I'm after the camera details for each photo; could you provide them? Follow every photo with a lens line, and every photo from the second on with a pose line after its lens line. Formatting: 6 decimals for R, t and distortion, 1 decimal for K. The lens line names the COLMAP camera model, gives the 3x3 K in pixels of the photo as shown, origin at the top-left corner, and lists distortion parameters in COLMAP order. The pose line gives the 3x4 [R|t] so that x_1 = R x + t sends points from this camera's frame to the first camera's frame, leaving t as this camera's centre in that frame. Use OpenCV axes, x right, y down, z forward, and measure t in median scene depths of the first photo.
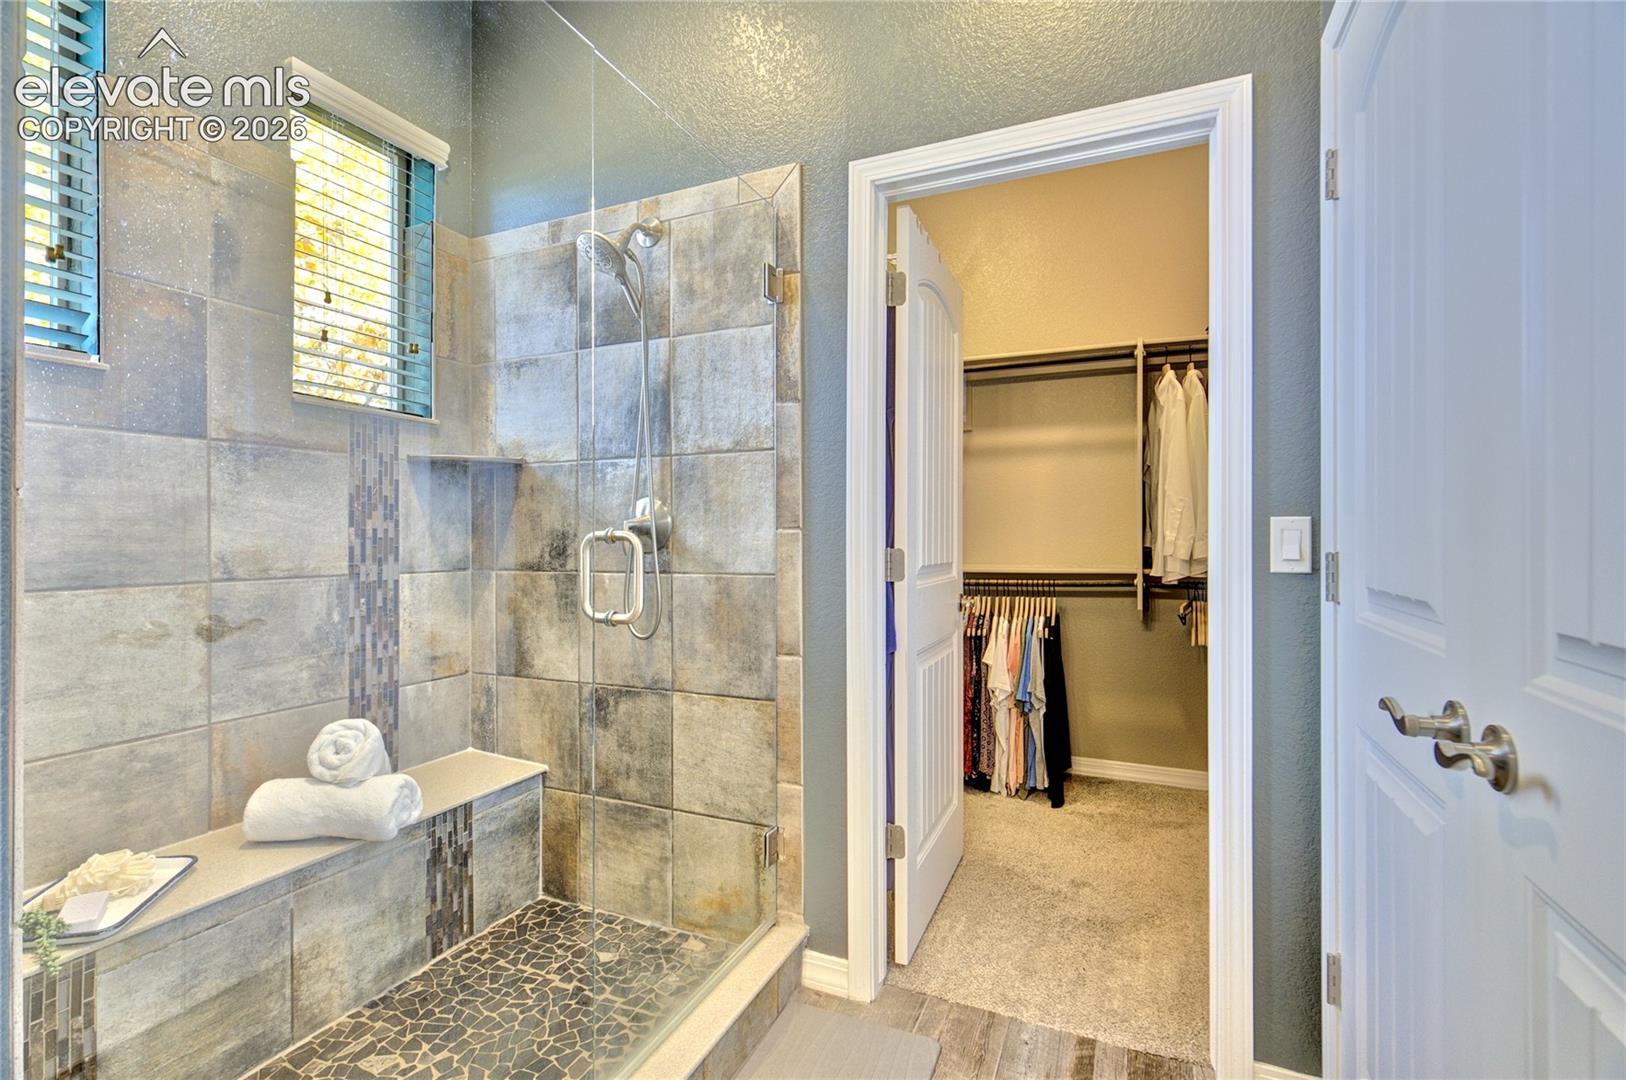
lens RADIAL K [[738.3, 0, 810.4], [0, 738.3, 535.6], [0, 0, 1]] dist [0.003842, -0.000604]
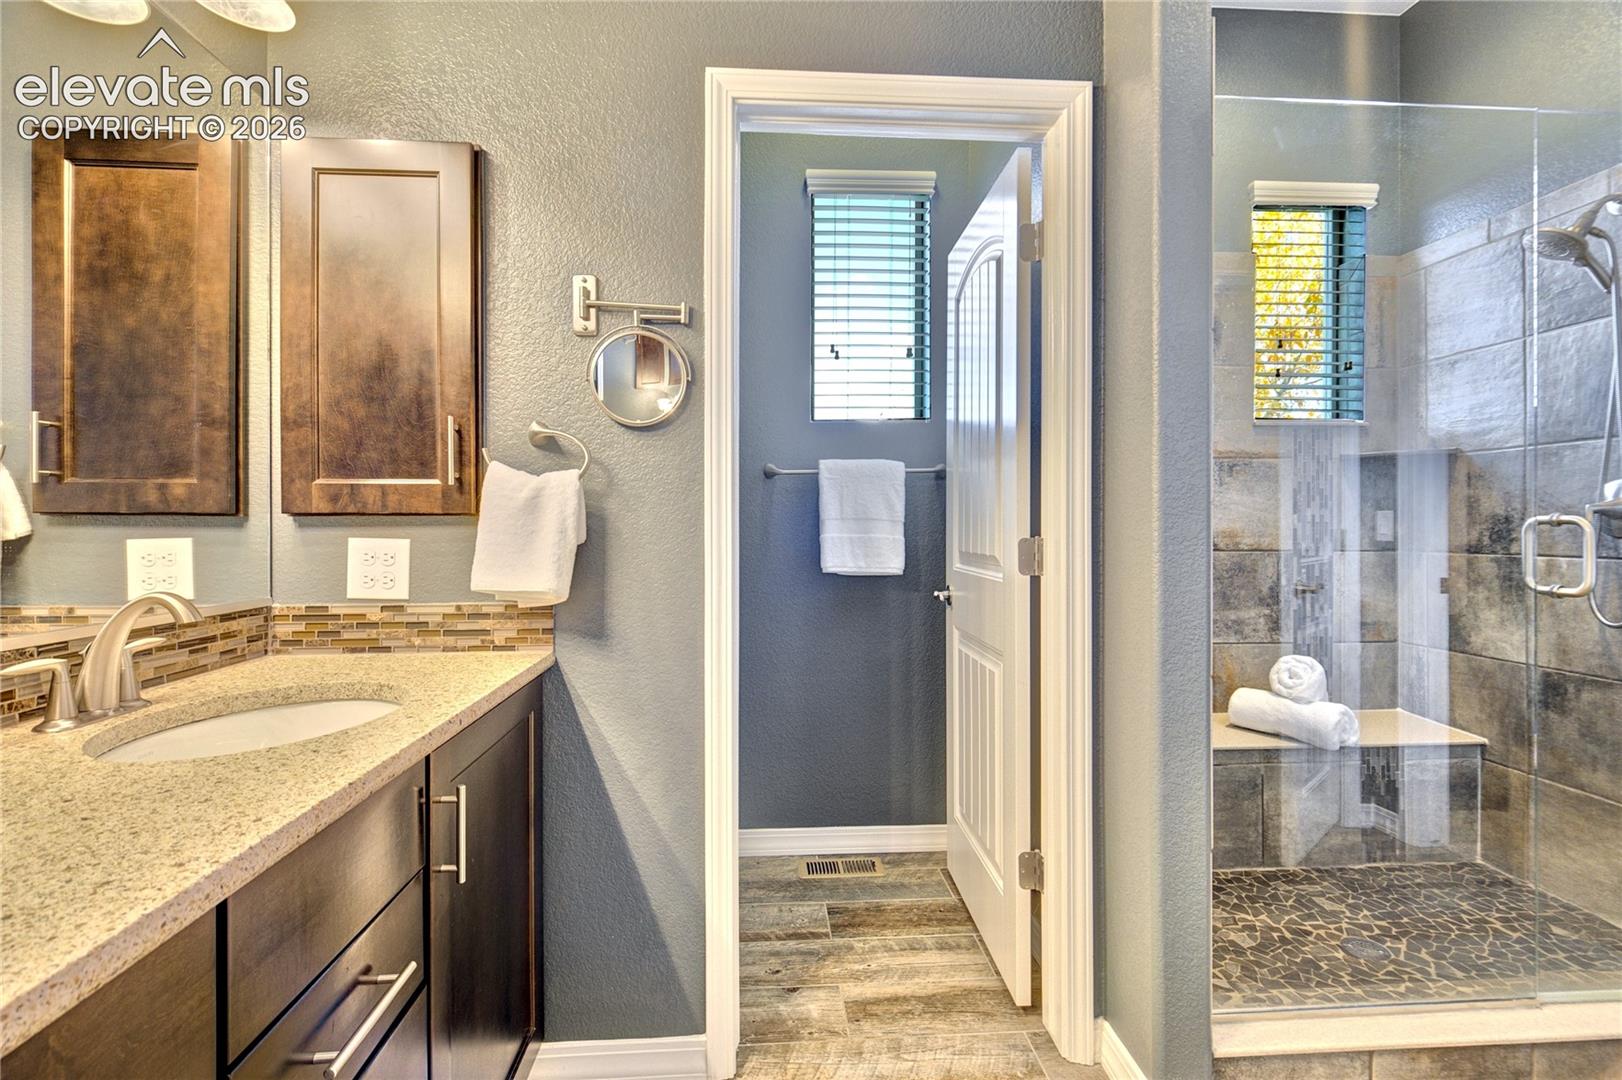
lens RADIAL K [[736.5, 0, 806.4], [0, 736.5, 525.1], [0, 0, 1]] dist [0.003842, -0.000604]
pose [[0.461943, 0.002122, -0.886907, 0.138519], [0.002844, 0.999988, 0.003874, 0.000679], [0.886905, -0.004312, 0.461932, -0.371062]]
